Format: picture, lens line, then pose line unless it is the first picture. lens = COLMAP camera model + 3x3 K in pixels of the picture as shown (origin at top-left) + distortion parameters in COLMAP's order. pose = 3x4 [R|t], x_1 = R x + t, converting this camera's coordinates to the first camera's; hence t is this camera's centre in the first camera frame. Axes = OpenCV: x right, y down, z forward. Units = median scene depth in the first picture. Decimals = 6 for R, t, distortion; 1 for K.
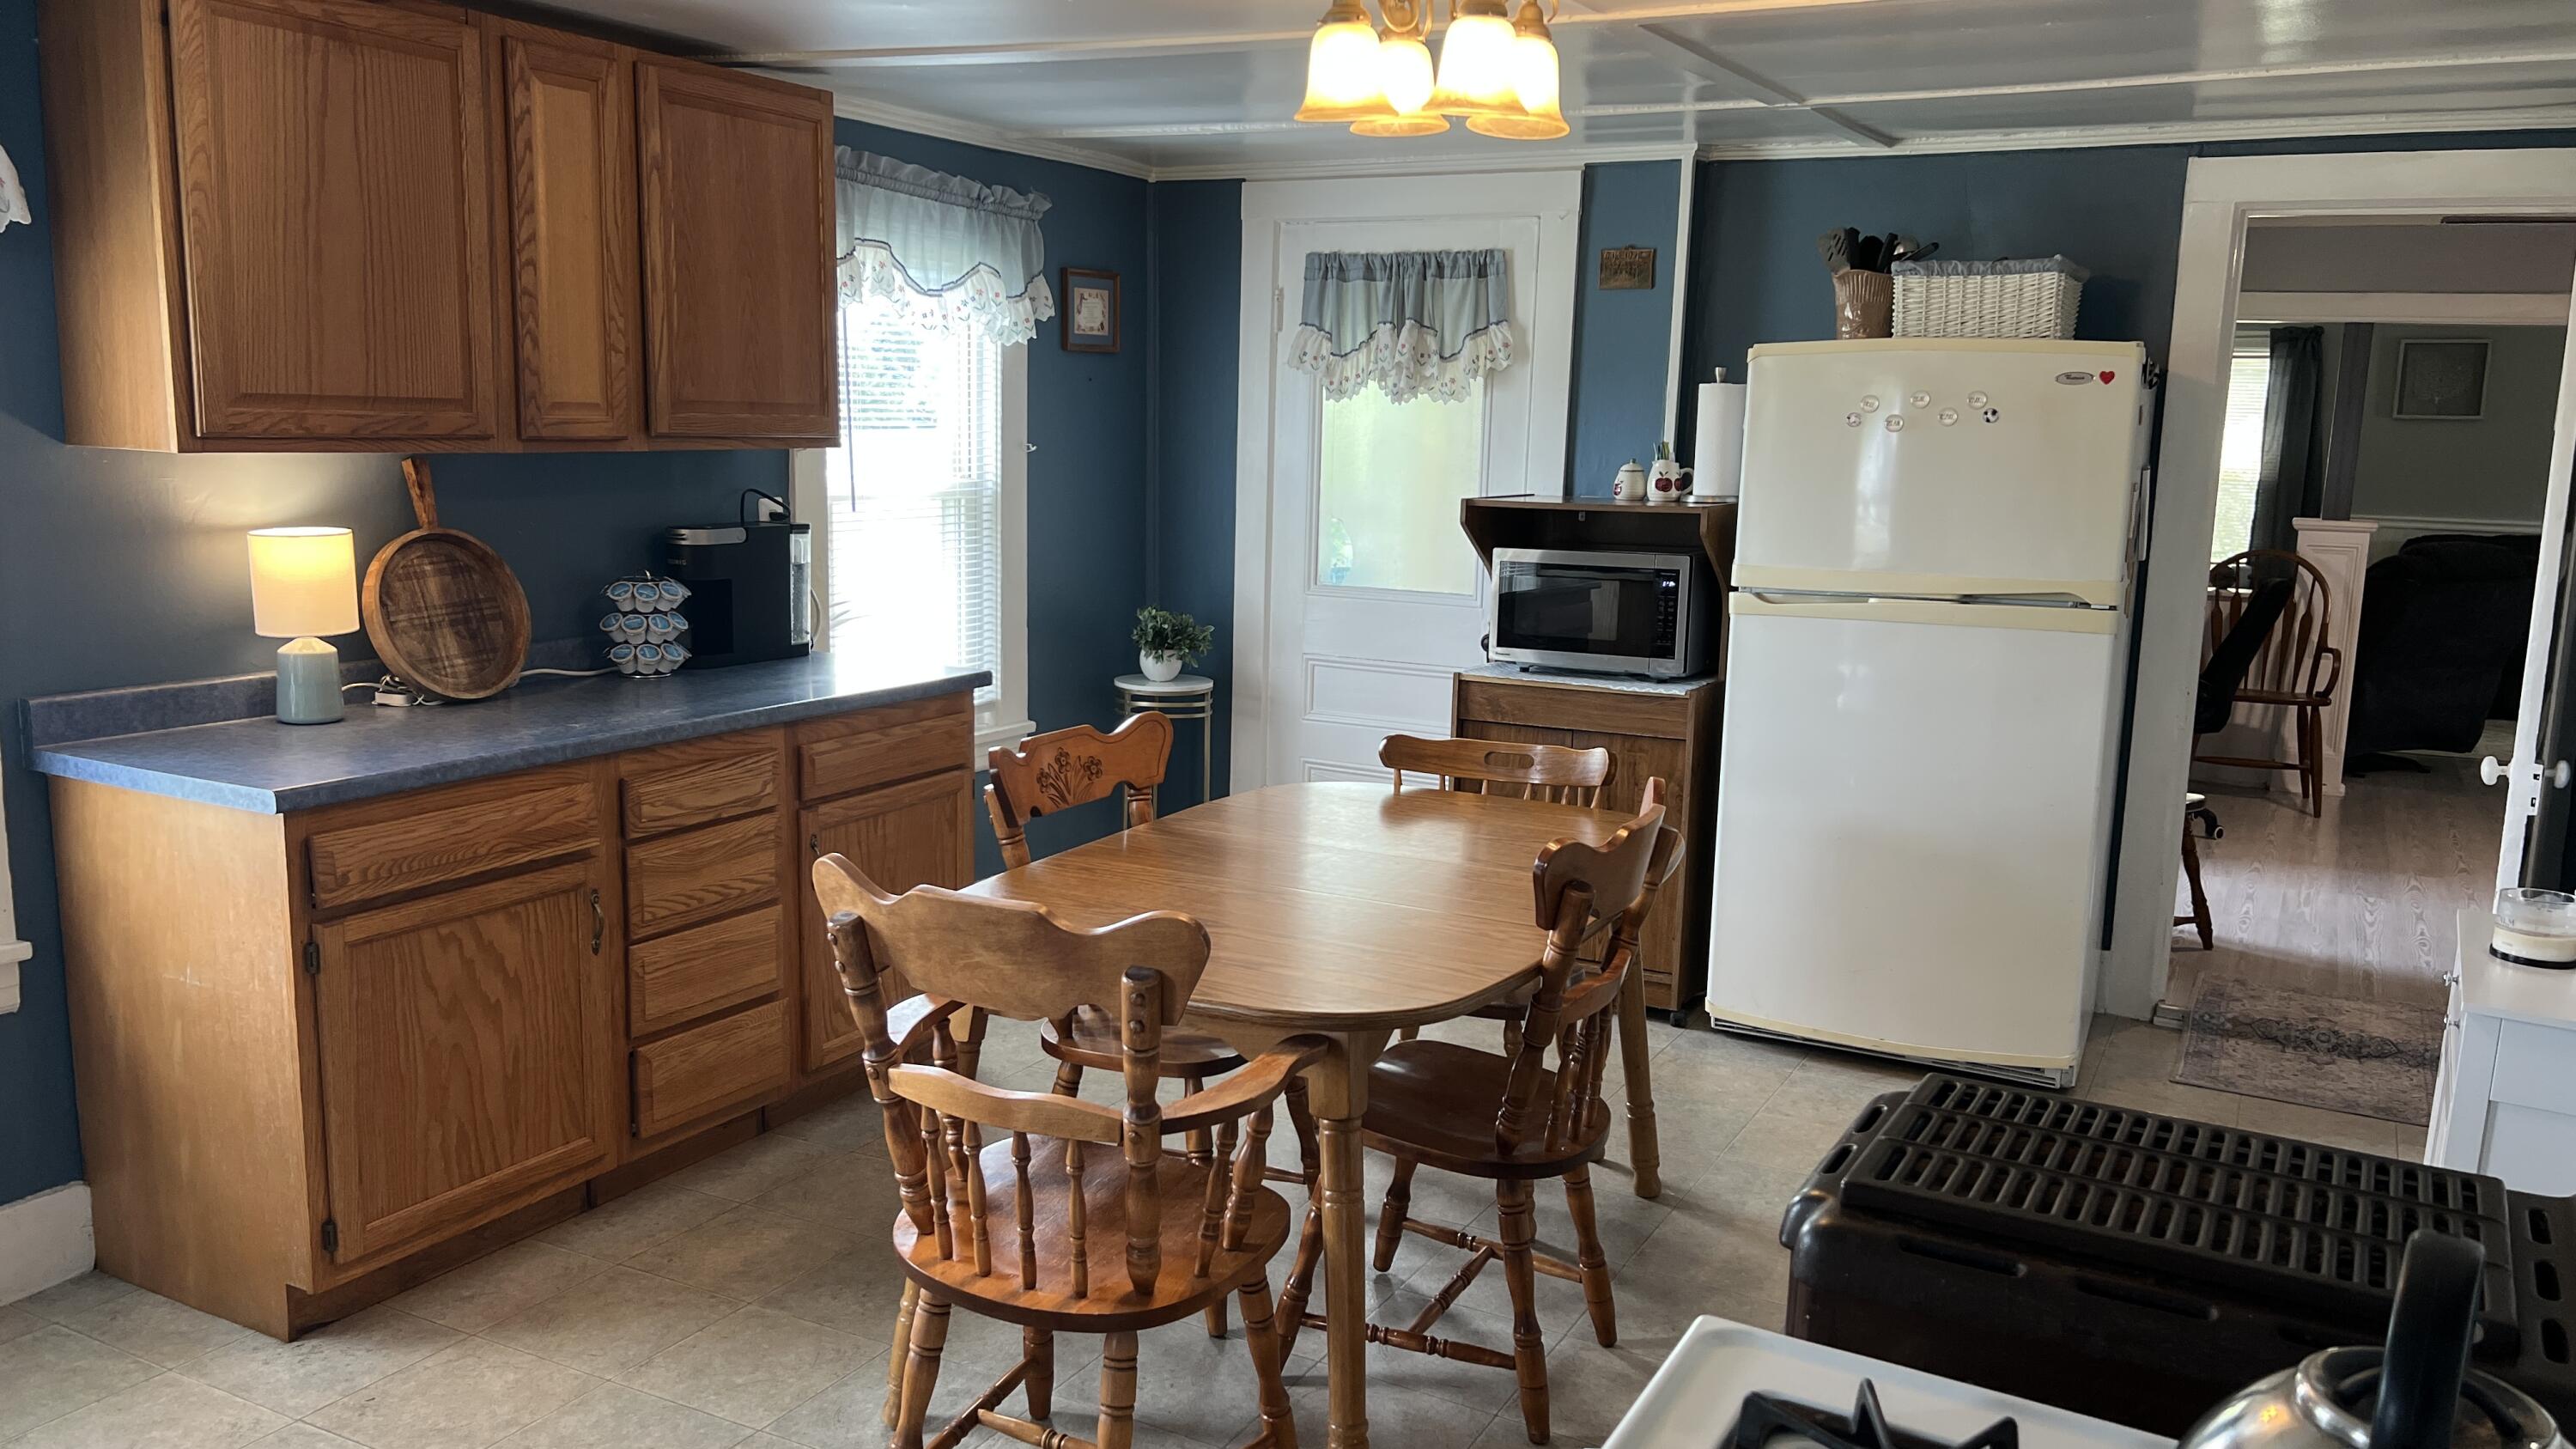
lens RADIAL K [[1905.8, 0, 1275.7], [0, 1905.8, 736.2], [0, 0, 1]] dist [0.056506, -0.104804]
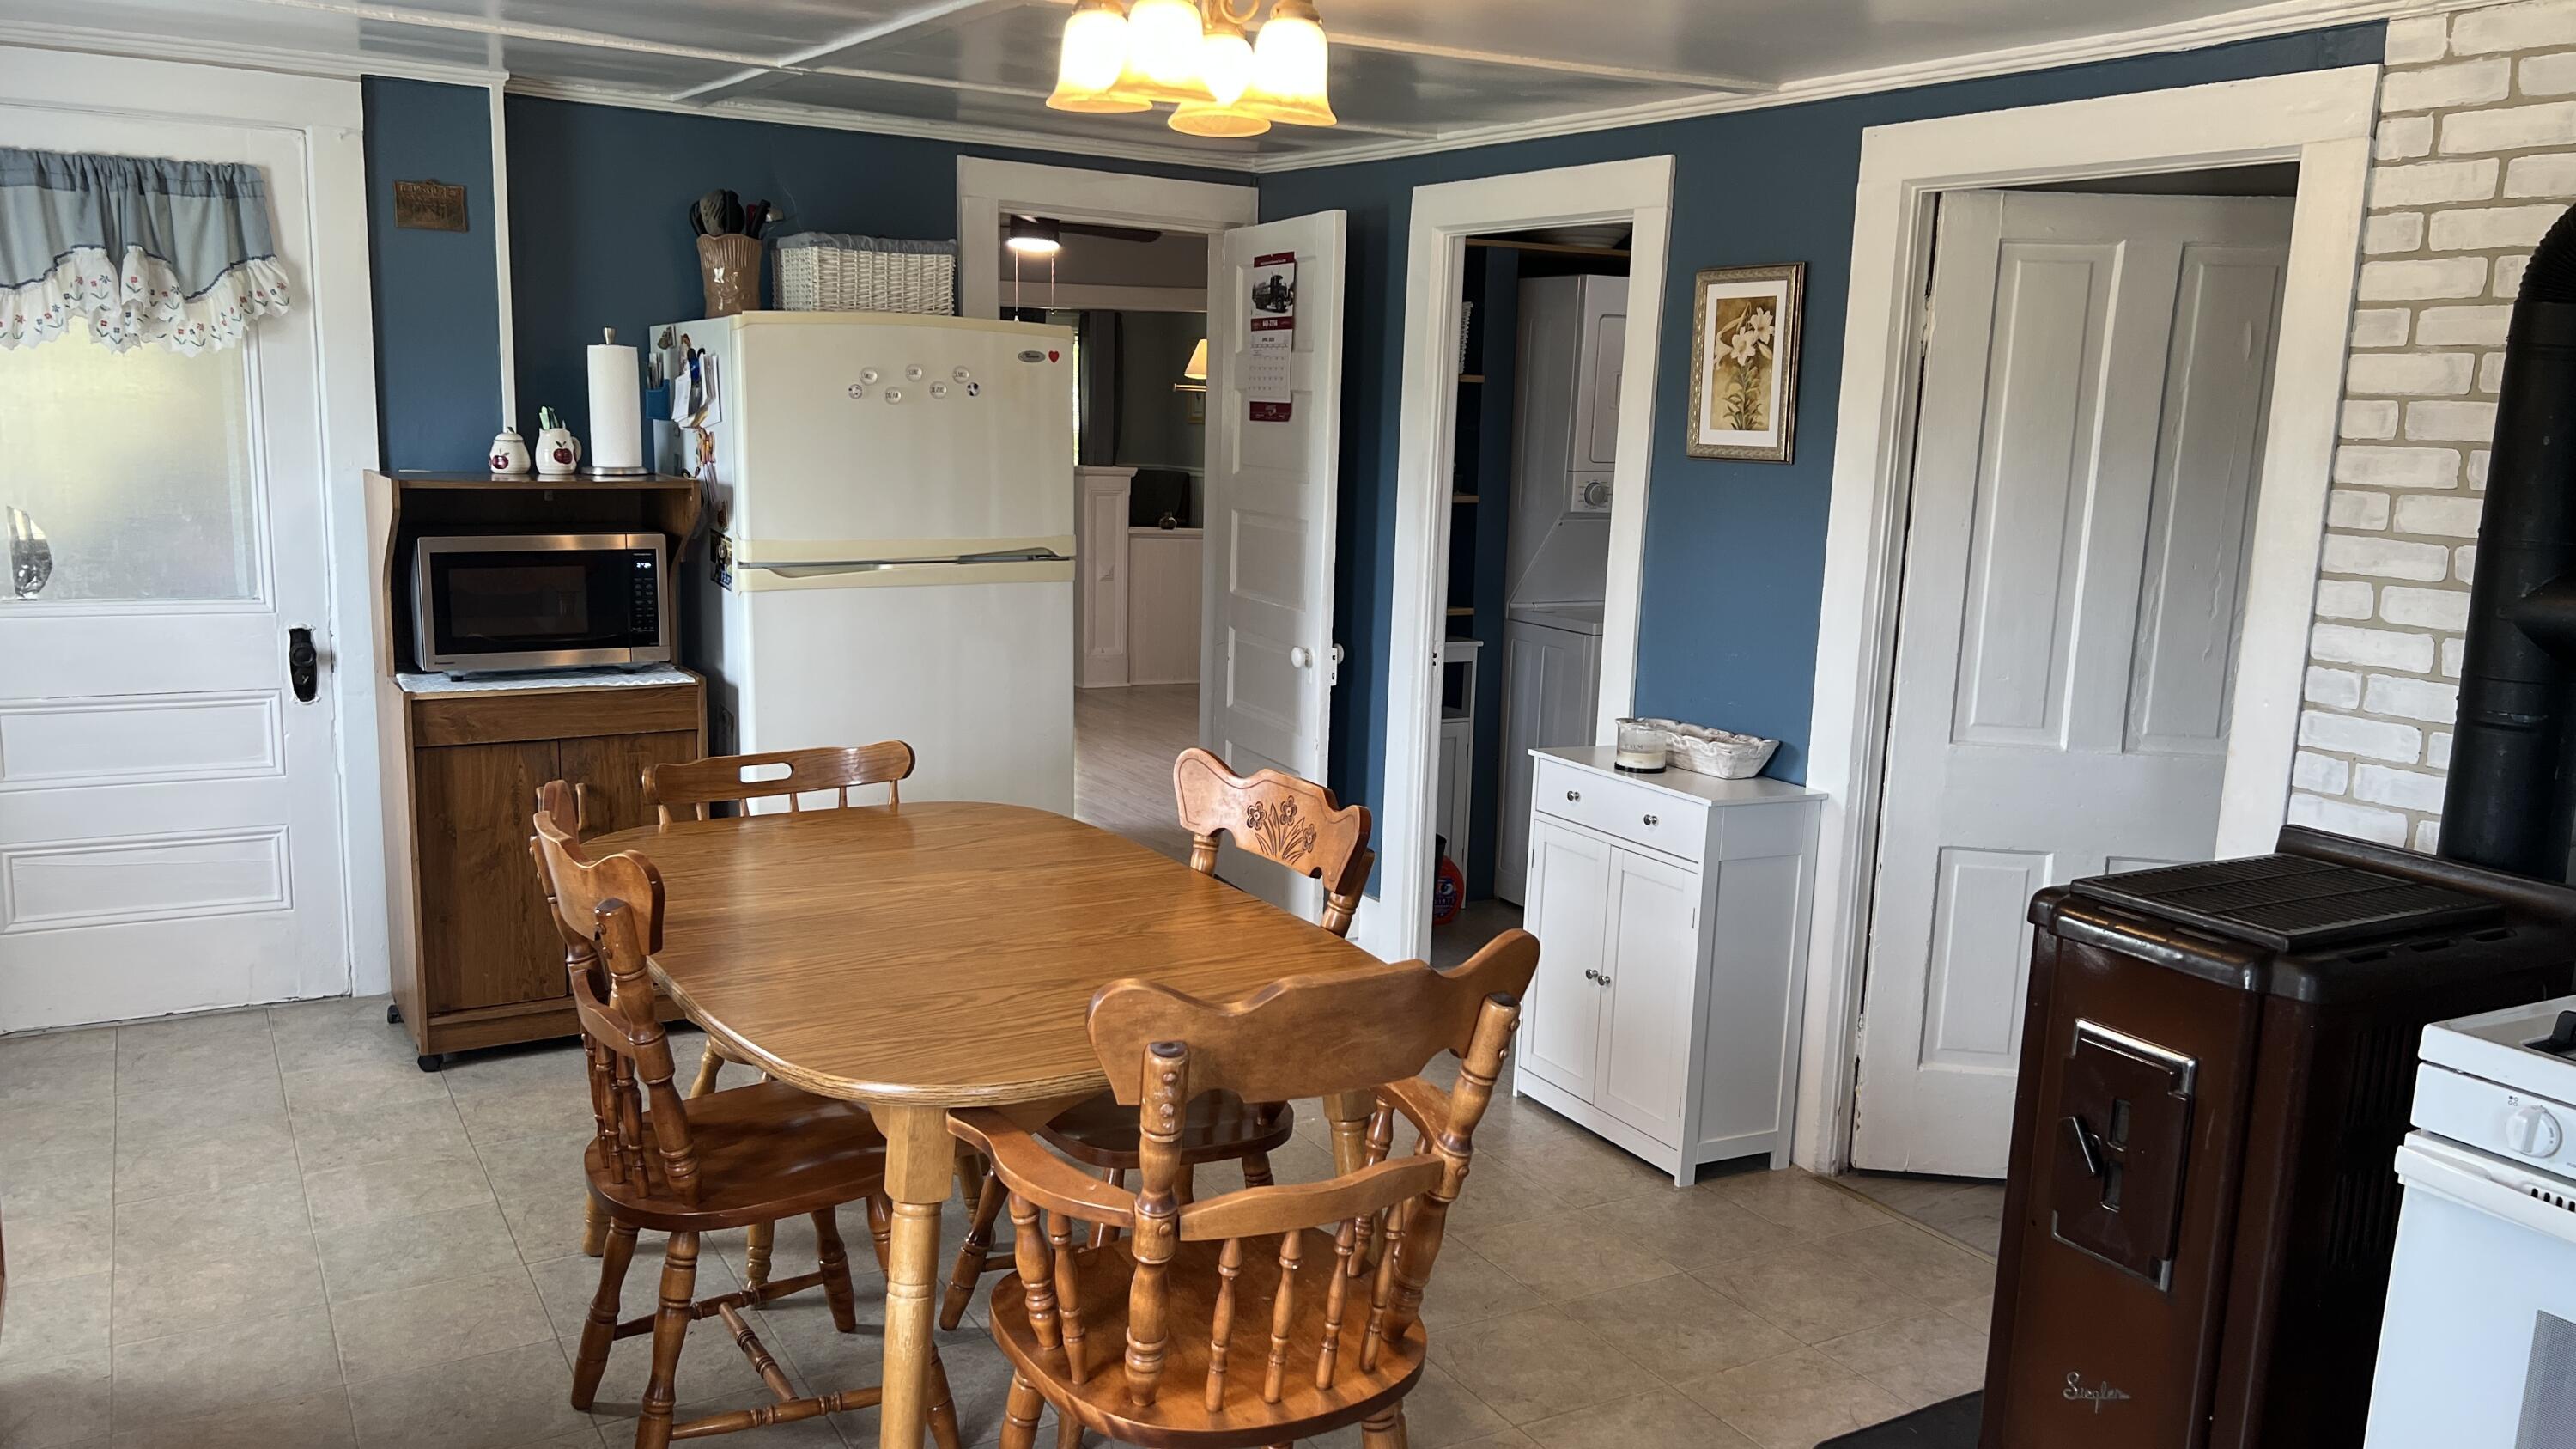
lens RADIAL K [[1909.1, 0, 1262.4], [0, 1909.1, 736.0], [0, 0, 1]] dist [0.036572, -0.032442]
pose [[0.528643, -0.152870, 0.834966, -0.419462], [0.123839, 0.987015, 0.102301, -0.055989], [-0.839762, 0.049321, 0.540709, 0.252350]]
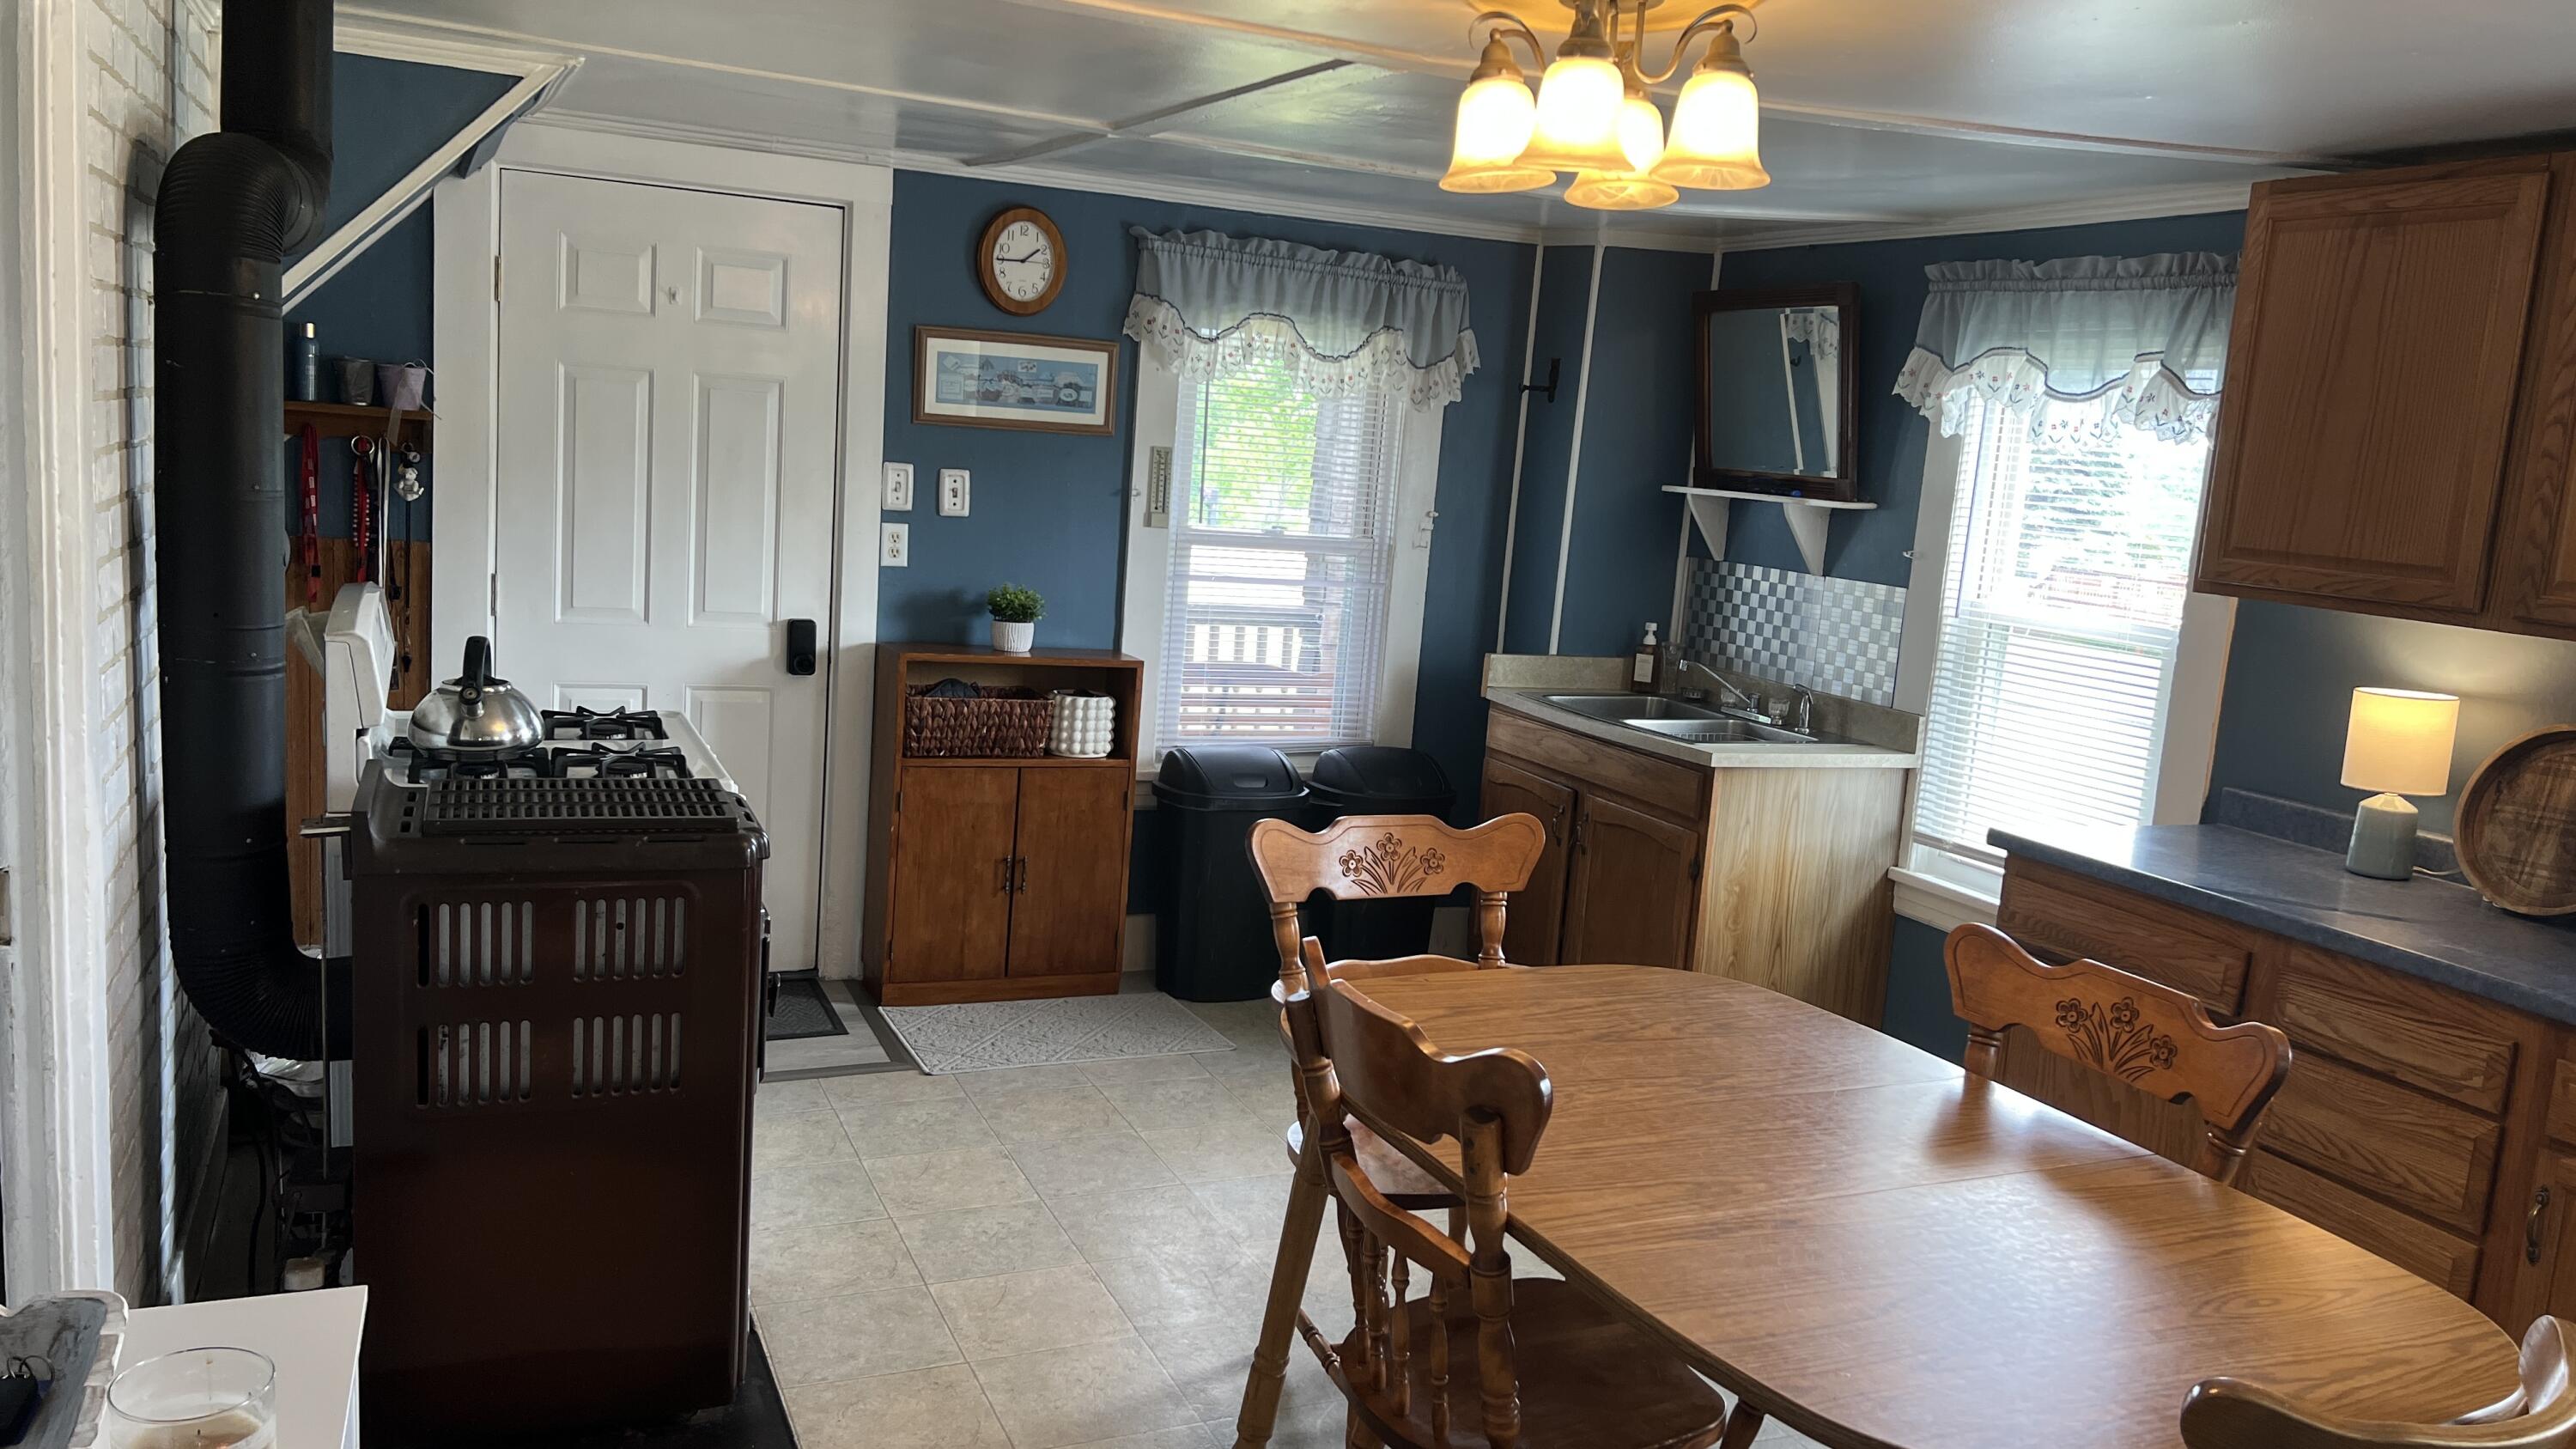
lens RADIAL K [[1922.5, 0, 1297.9], [0, 1922.5, 744.2], [0, 0, 1]] dist [0.065290, -0.077447]
pose [[-0.607758, 0.055121, -0.792207, 0.490998], [-0.221028, 0.946428, 0.235417, -0.139933], [0.762743, 0.318176, -0.563015, 0.817311]]
